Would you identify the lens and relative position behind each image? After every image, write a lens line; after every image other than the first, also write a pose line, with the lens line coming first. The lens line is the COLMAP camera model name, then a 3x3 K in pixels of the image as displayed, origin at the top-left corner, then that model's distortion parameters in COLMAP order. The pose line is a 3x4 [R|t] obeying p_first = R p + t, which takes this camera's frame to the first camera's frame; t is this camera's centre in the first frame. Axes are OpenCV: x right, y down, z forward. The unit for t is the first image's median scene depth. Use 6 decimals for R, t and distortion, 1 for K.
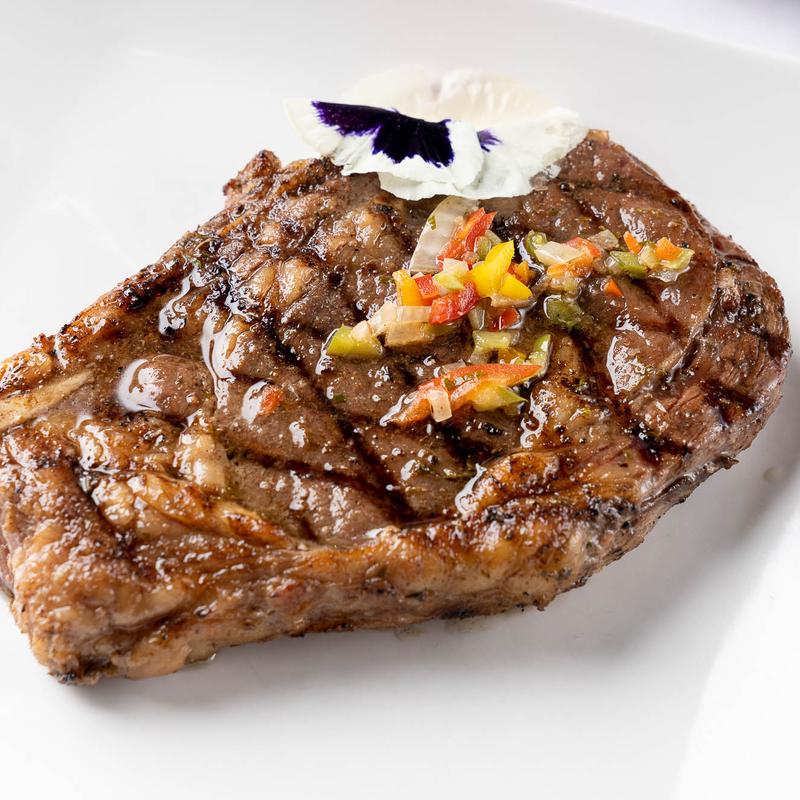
lens RADIAL K [[2684.4, 0, 400.0], [0, 2684.4, 400.0], [0, 0, 1]] dist [-0.086195, 0.379341]
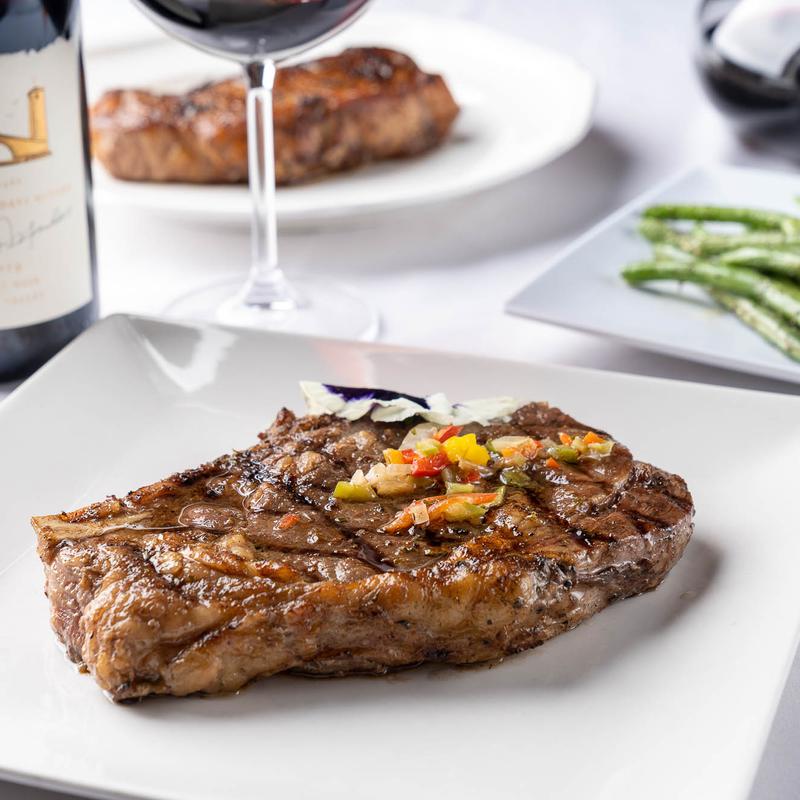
lens RADIAL K [[2684.4, 0, 400.0], [0, 2684.4, 400.0], [0, 0, 1]] dist [-0.086195, 0.379341]
pose [[0.999728, -0.022256, -0.007000, 0.015482], [0.015150, 0.847430, -0.530691, 0.636058], [0.017743, 0.530440, 0.847537, -0.124169]]
